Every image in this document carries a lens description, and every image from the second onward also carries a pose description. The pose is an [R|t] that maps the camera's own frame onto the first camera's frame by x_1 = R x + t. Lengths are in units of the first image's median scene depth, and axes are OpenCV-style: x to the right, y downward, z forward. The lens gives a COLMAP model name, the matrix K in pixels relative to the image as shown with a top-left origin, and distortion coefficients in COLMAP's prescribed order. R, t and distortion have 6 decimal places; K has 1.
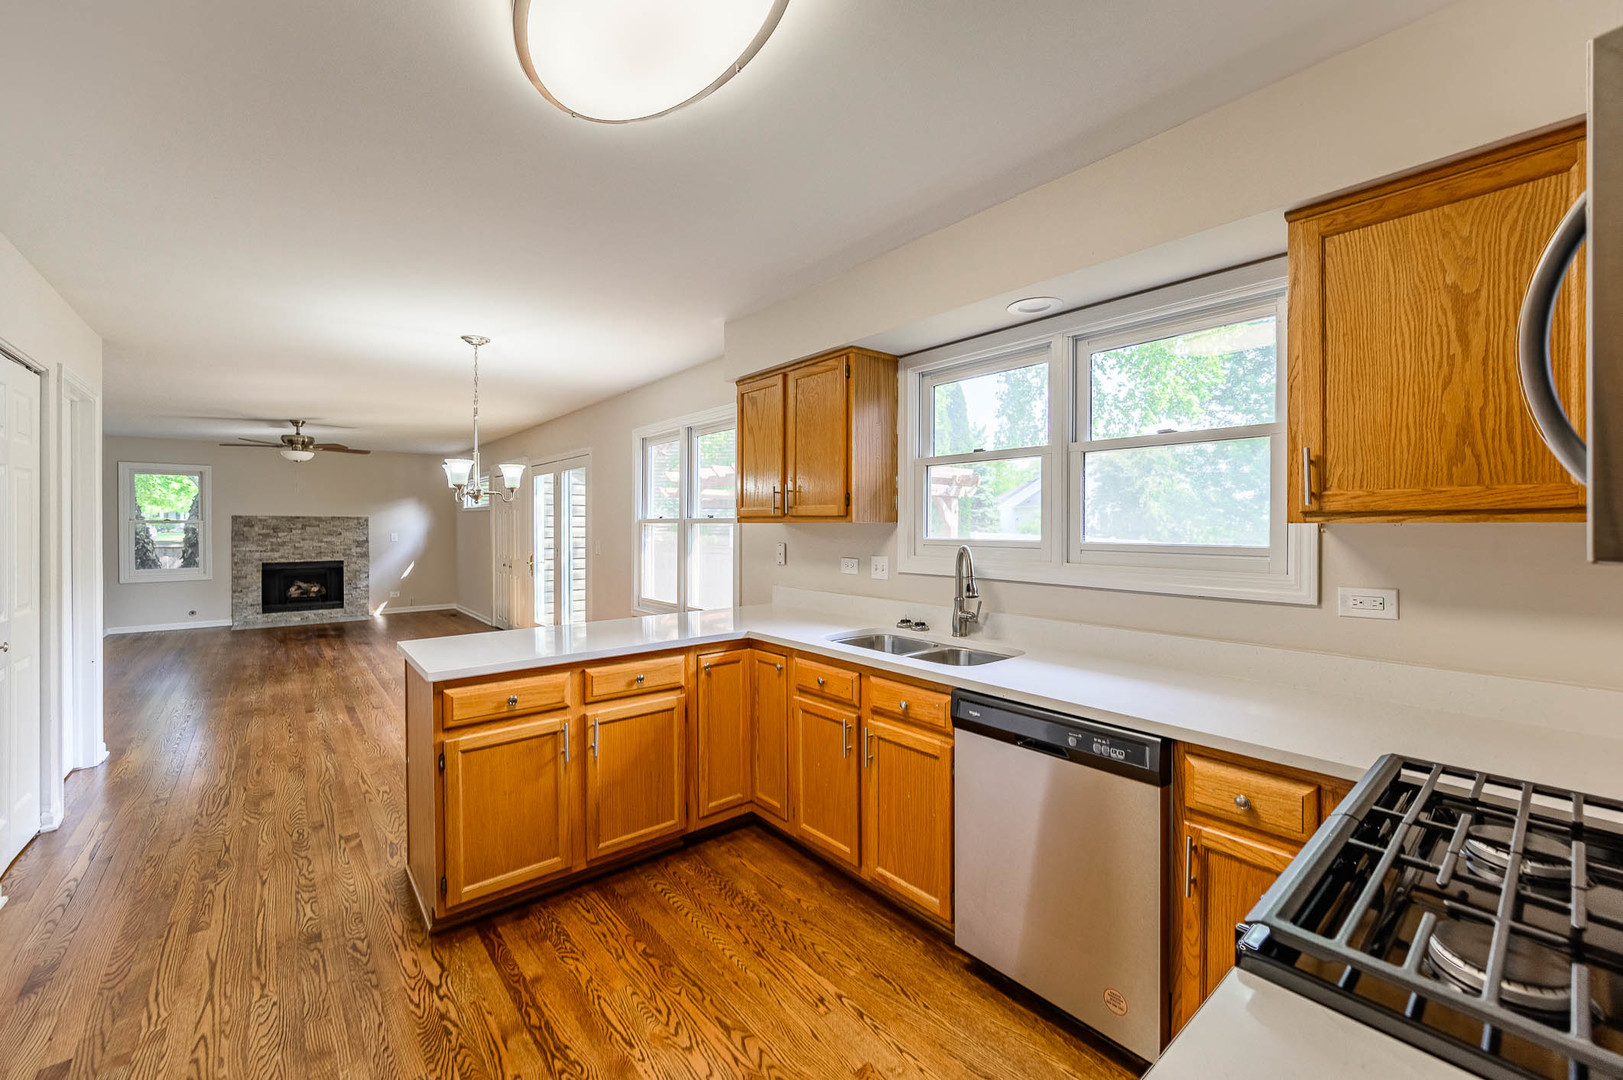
lens RADIAL K [[645.7, 0, 812.7], [0, 645.7, 523.8], [0, 0, 1]] dist [0.000201, 0.000106]
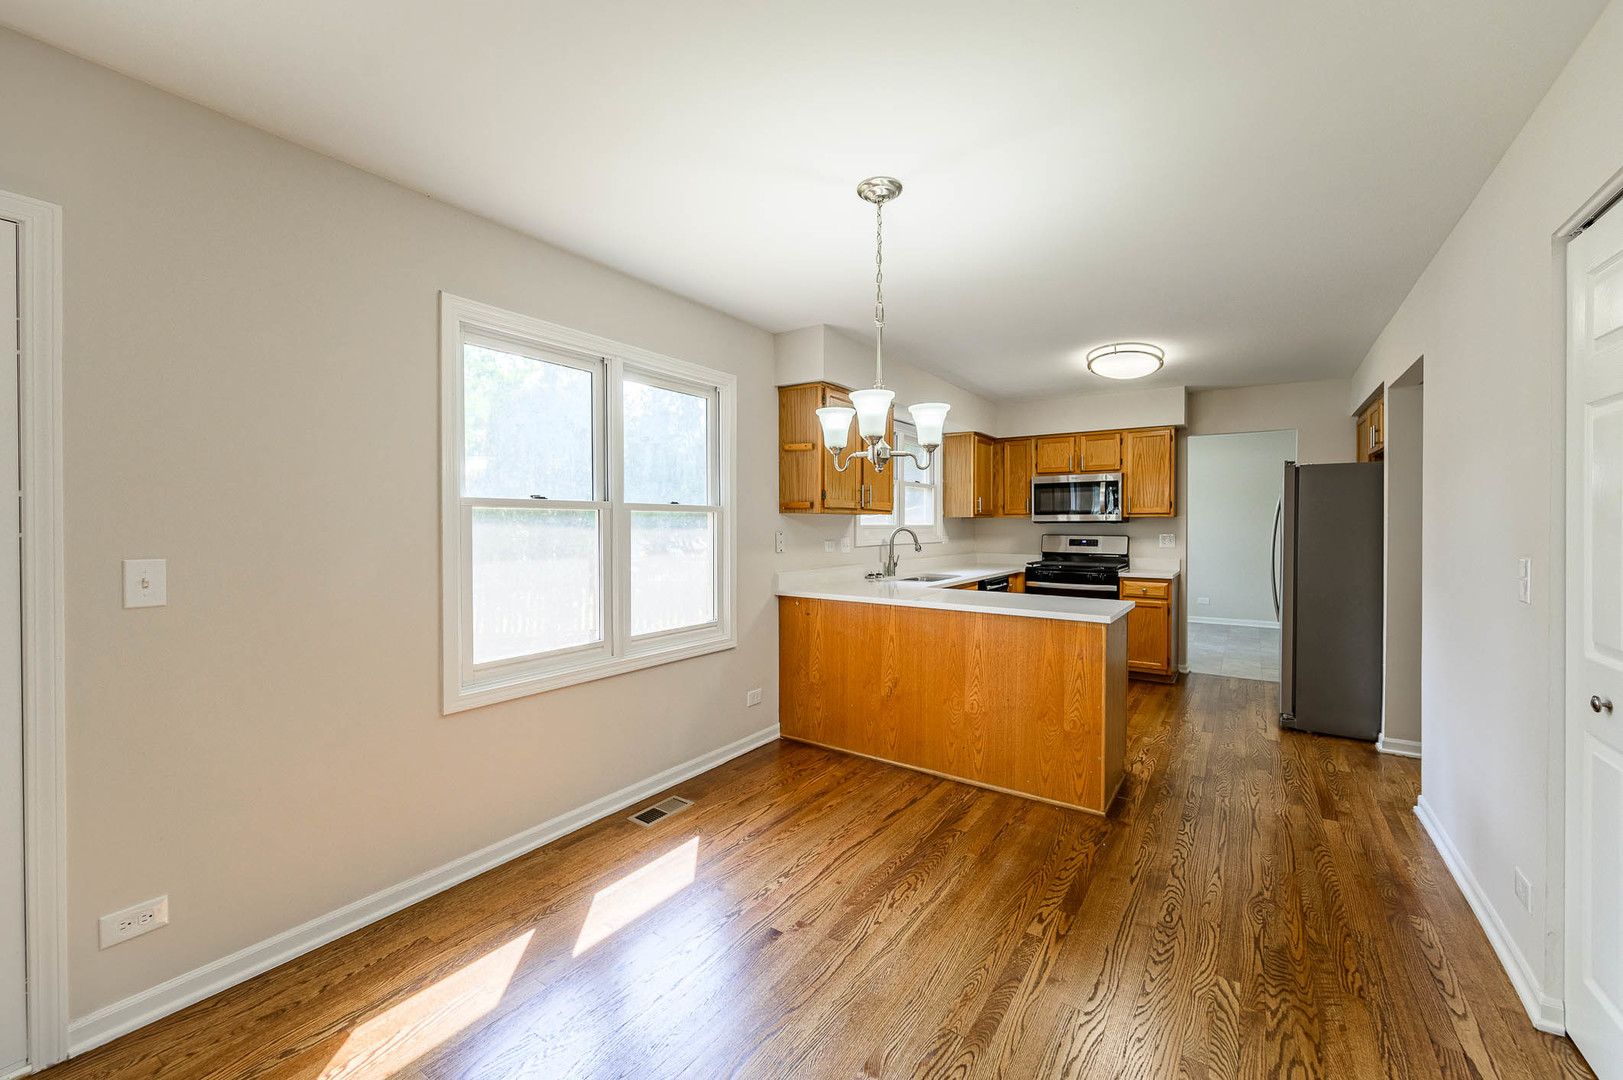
lens RADIAL K [[645.7, 0, 812.7], [0, 645.7, 523.8], [0, 0, 1]] dist [0.000201, 0.000106]
pose [[-0.273048, -0.007693, 0.961970, -1.284310], [0.001086, 0.999965, 0.008305, 0.007406], [-0.962000, 0.003312, -0.273030, 1.470346]]
